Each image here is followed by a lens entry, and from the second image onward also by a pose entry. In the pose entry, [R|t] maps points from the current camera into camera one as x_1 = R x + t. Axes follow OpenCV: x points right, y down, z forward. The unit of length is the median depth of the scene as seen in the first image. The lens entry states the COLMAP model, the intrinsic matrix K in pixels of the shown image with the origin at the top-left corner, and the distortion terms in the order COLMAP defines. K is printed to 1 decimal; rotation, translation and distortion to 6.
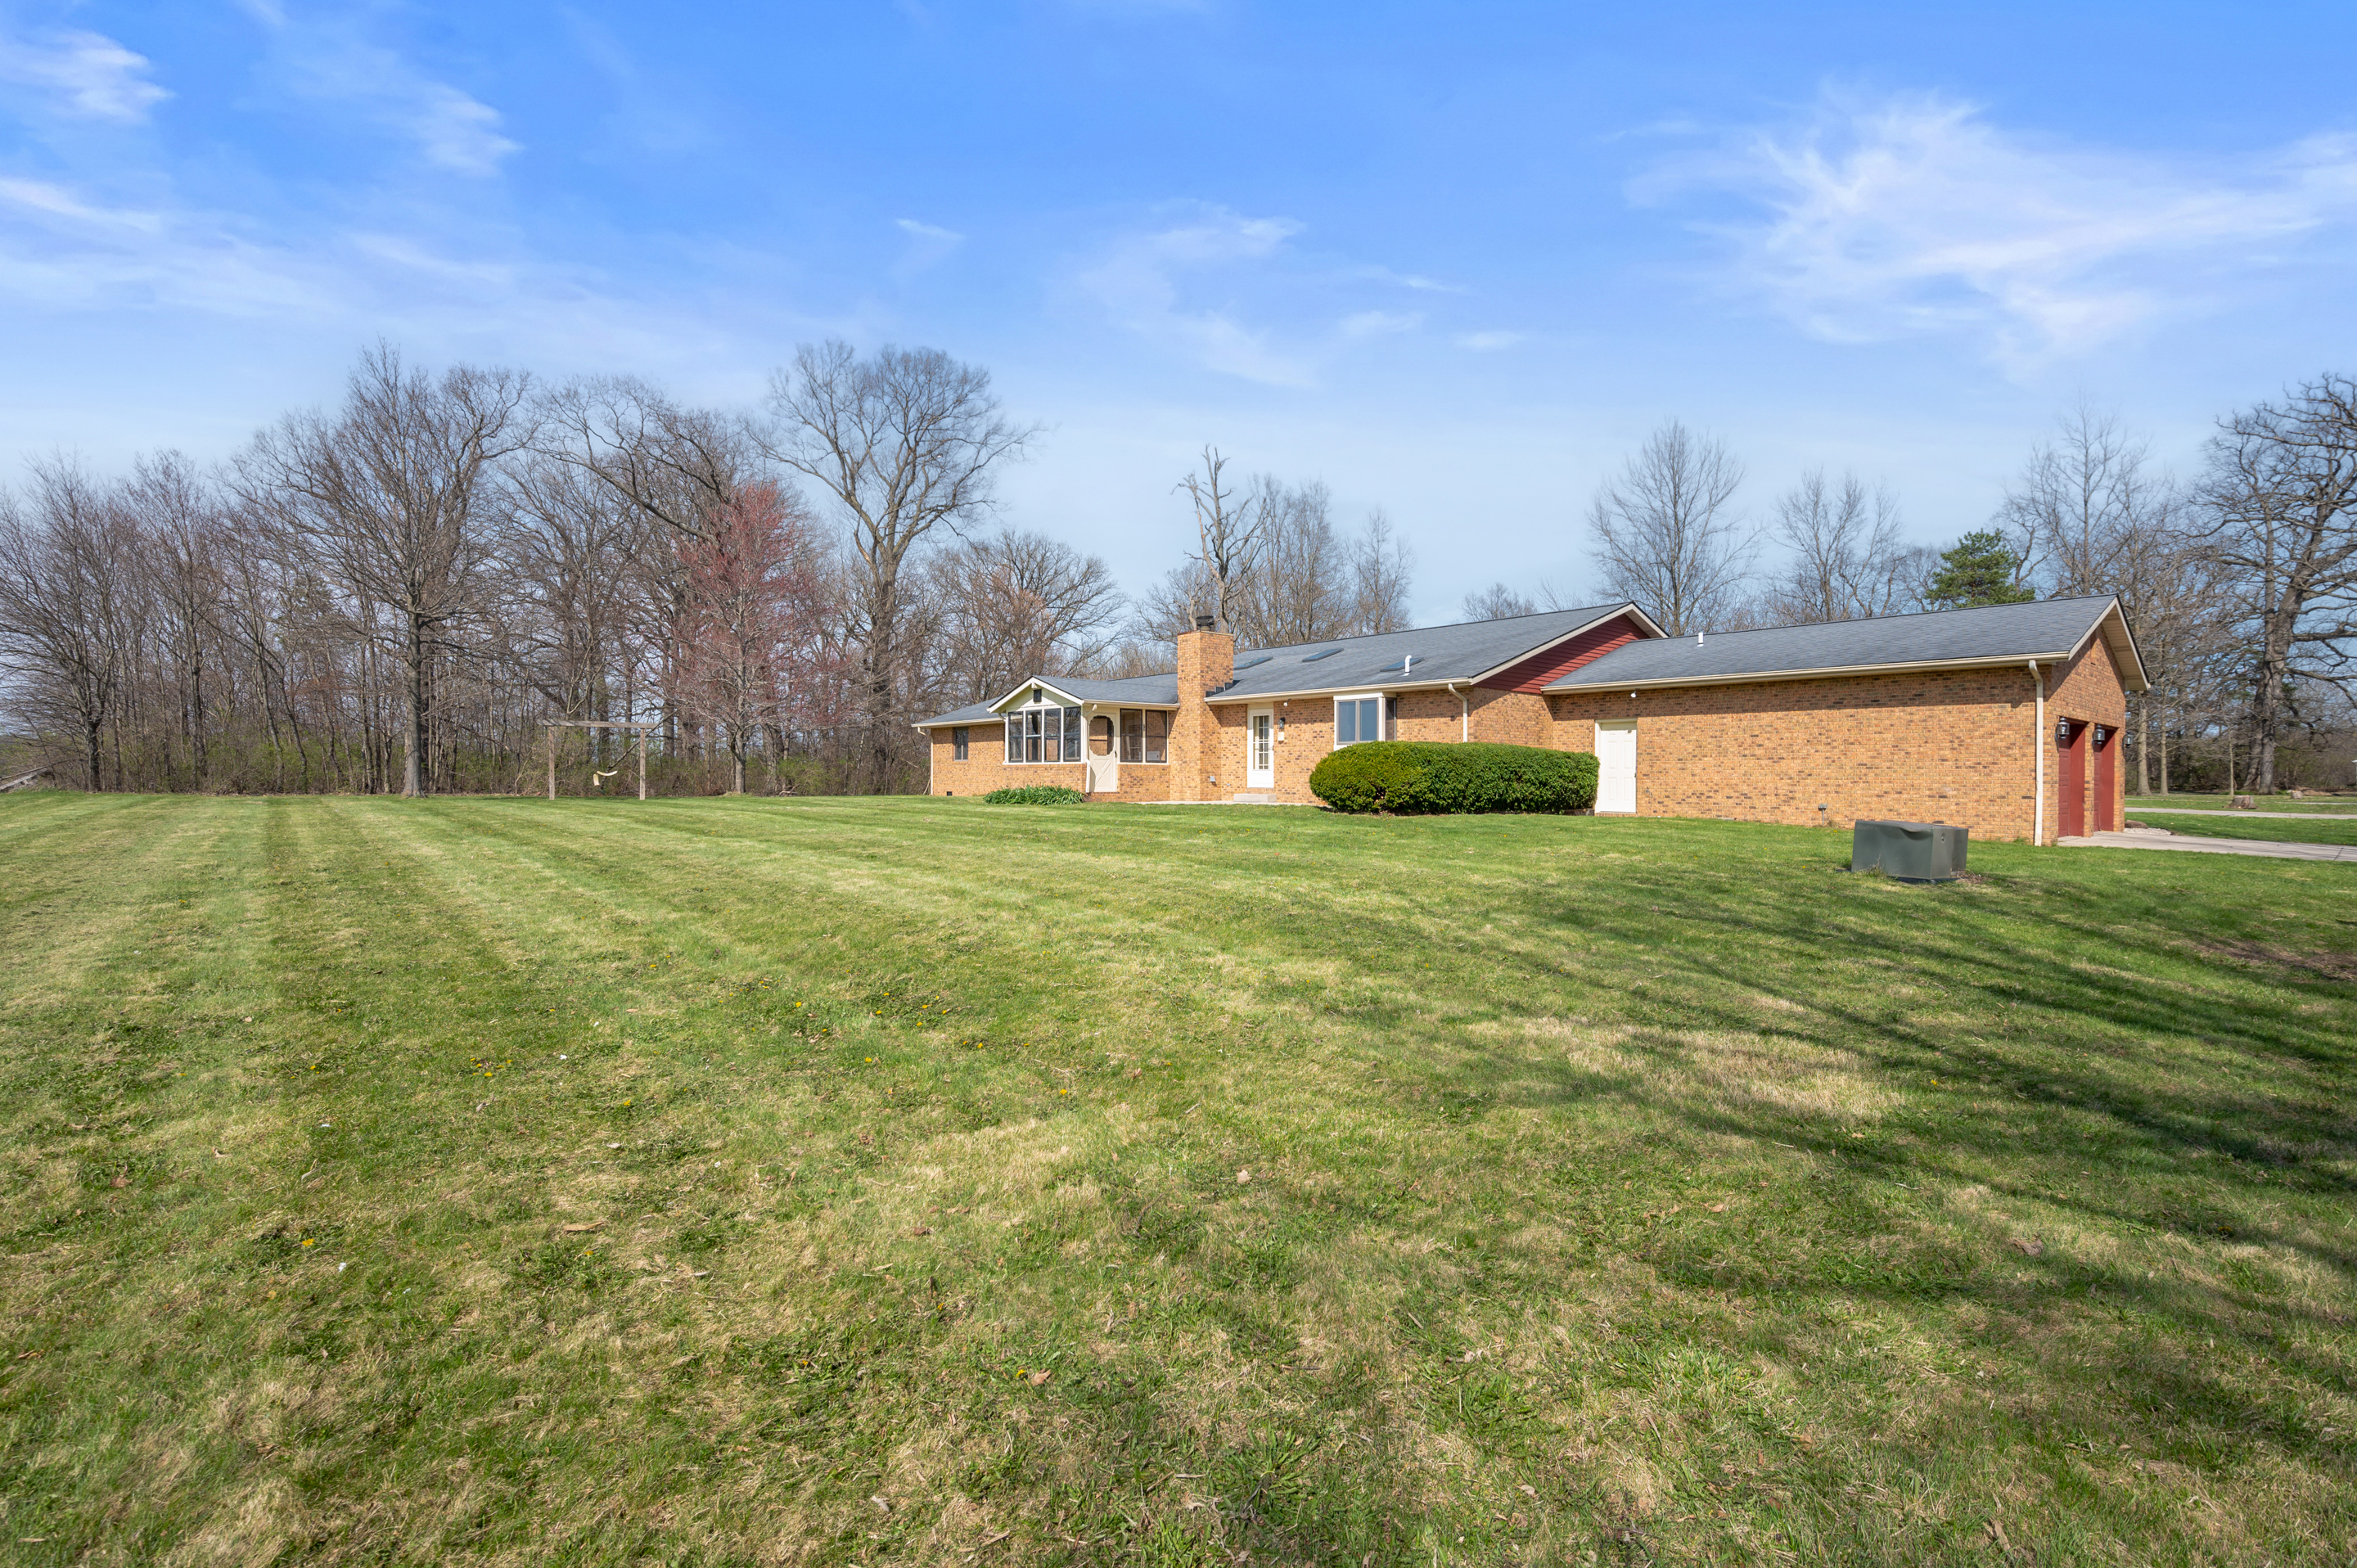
lens RADIAL K [[1043.8, 0, 1185.7], [0, 1043.8, 783.0], [0, 0, 1]] dist [-0.000668, 0.000687]
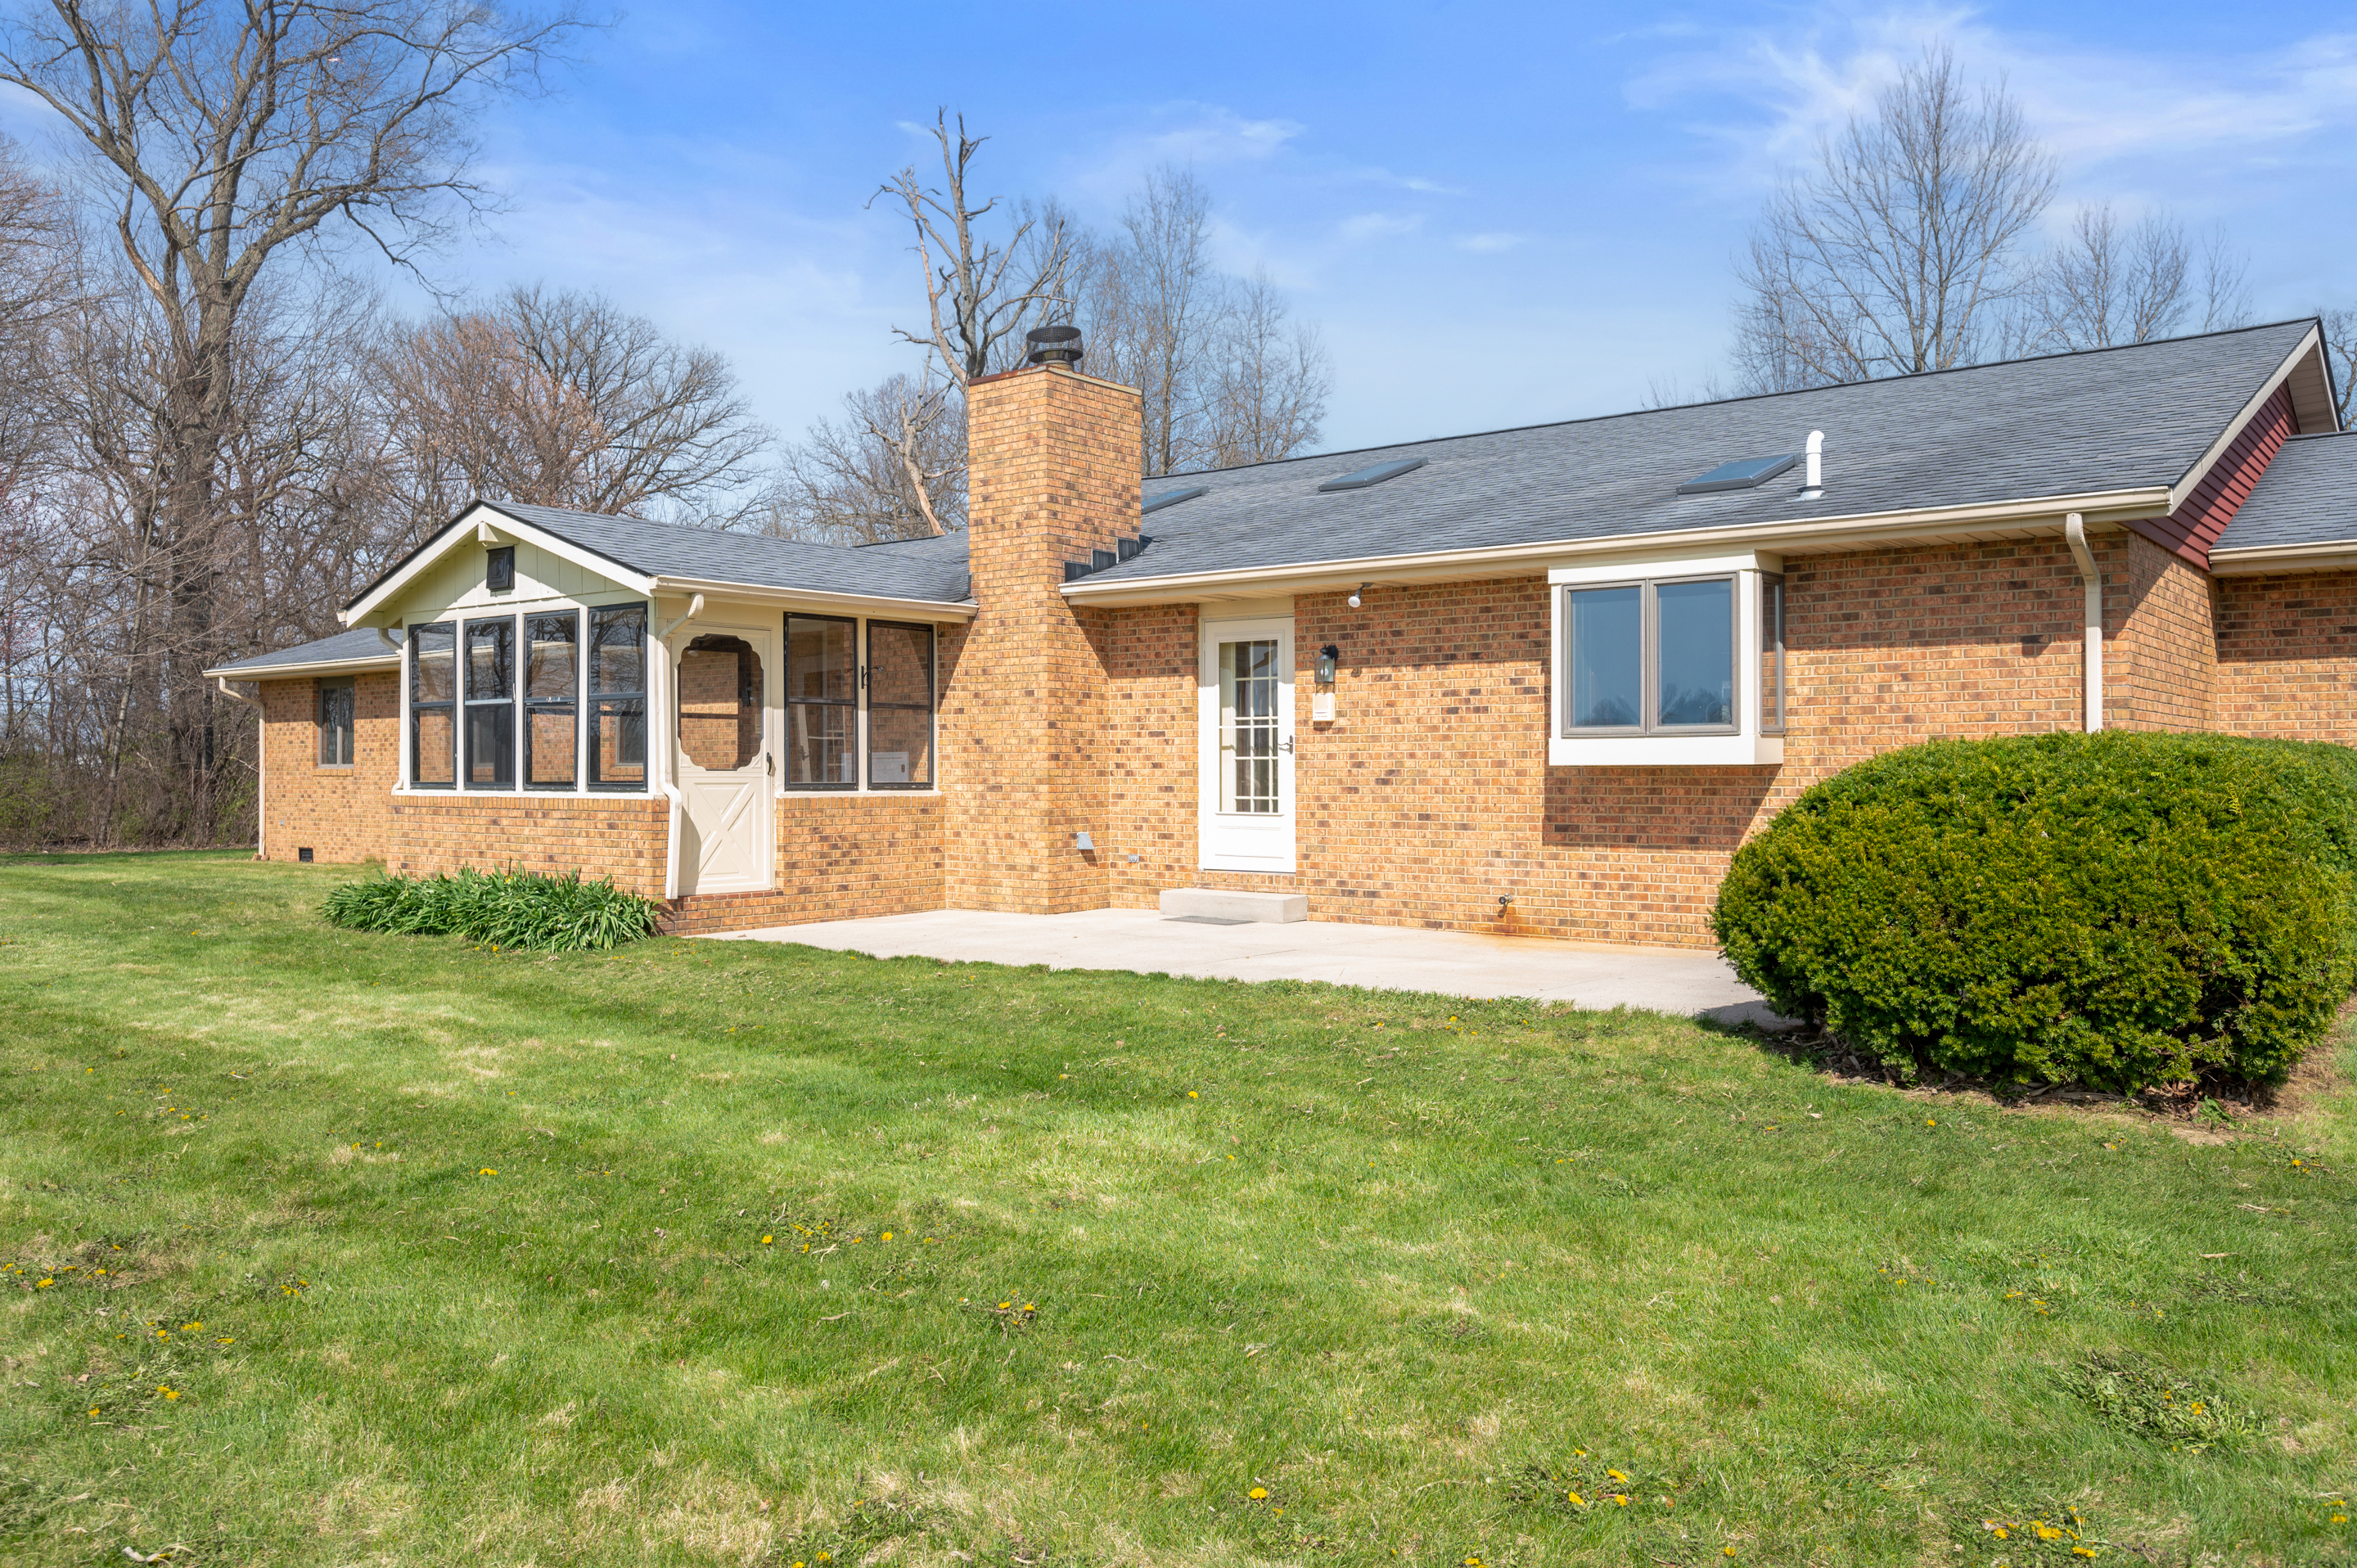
lens RADIAL K [[1703.3, 0, 1170.1], [0, 1703.3, 765.9], [0, 0, 1]] dist [-0.000124, 0.002298]
pose [[0.984183, -0.002321, 0.177140, -0.039759], [0.003814, 0.999960, -0.008089, -0.022361], [-0.177114, 0.008637, 0.984152, 0.488482]]
